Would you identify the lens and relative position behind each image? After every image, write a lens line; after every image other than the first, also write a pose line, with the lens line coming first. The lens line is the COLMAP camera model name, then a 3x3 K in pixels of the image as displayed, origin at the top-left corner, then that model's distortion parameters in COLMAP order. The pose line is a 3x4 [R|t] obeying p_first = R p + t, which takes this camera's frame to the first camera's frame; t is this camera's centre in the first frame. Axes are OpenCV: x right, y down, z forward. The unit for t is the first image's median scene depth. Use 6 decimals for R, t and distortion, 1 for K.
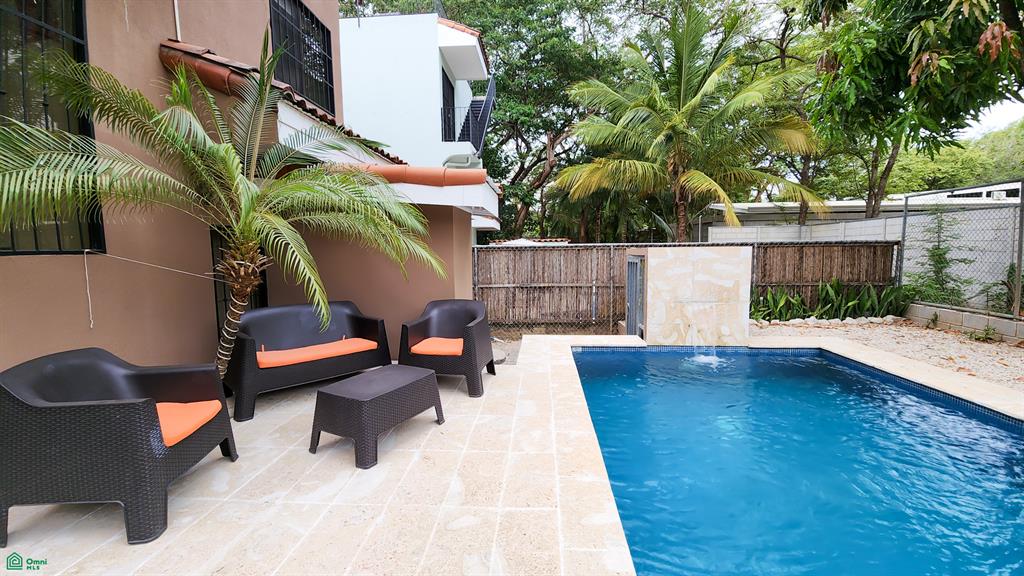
lens RADIAL K [[414.7, 0, 508.0], [0, 414.7, 286.0], [0, 0, 1]] dist [0.028873, -0.018971]
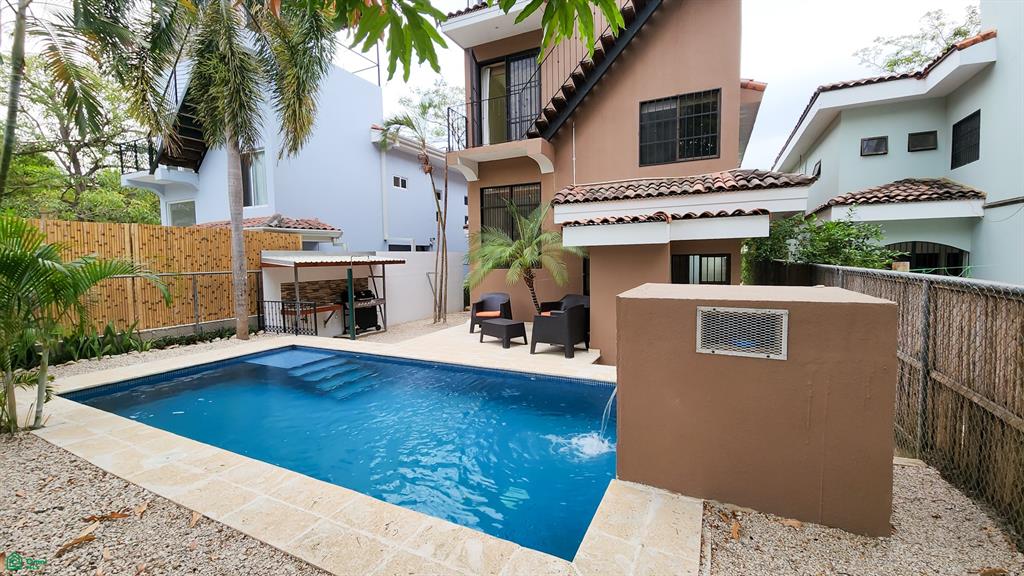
lens RADIAL K [[414.7, 0, 508.0], [0, 414.7, 286.0], [0, 0, 1]] dist [0.028873, -0.018971]
pose [[-0.379298, 0.077065, -0.922060, 1.081174], [-0.062435, 0.992122, 0.108605, -0.142654], [0.923166, 0.098762, -0.371498, 1.036093]]
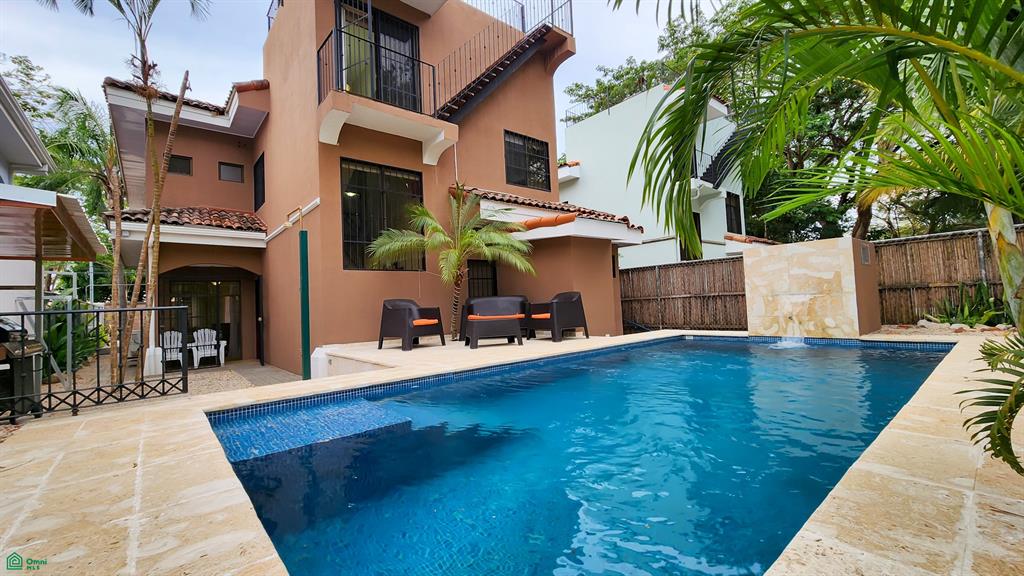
lens RADIAL K [[424.9, 0, 512.0], [0, 424.9, 288.0], [0, 0, 1]] dist [0.000215, 0.000001]
pose [[0.703179, -0.044001, -0.709650, 0.721732], [-0.027285, 0.995678, -0.088772, 0.137981], [0.710490, 0.081786, 0.698939, -0.267962]]
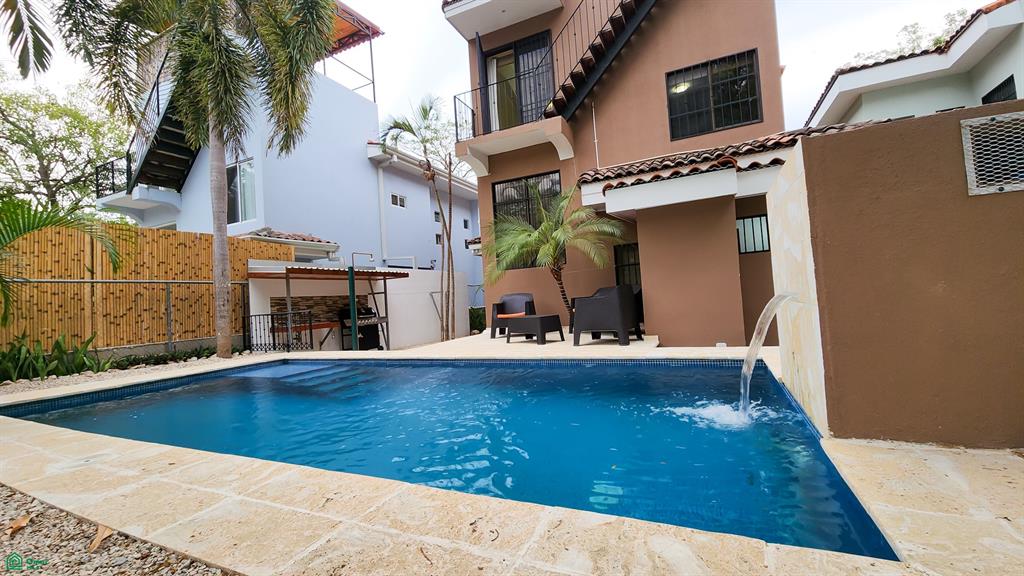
lens RADIAL K [[414.7, 0, 508.0], [0, 414.7, 286.0], [0, 0, 1]] dist [0.028873, -0.018971]
pose [[-0.360666, 0.000234, -0.932695, 0.946696], [-0.012485, 0.999909, 0.005079, 0.033093], [0.932612, 0.013477, -0.360630, 0.876705]]
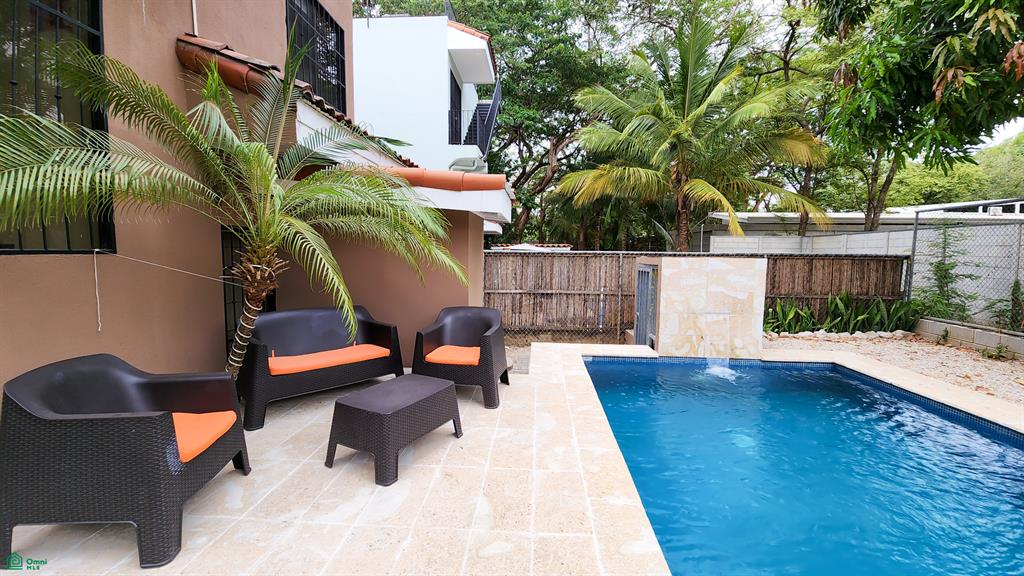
lens RADIAL K [[414.7, 0, 508.0], [0, 414.7, 286.0], [0, 0, 1]] dist [0.028873, -0.018971]
pose [[0.999718, 0.021932, 0.009125, -0.036201], [-0.021855, 0.999725, -0.008523, -0.007769], [-0.009309, 0.008321, 0.999922, 0.017159]]
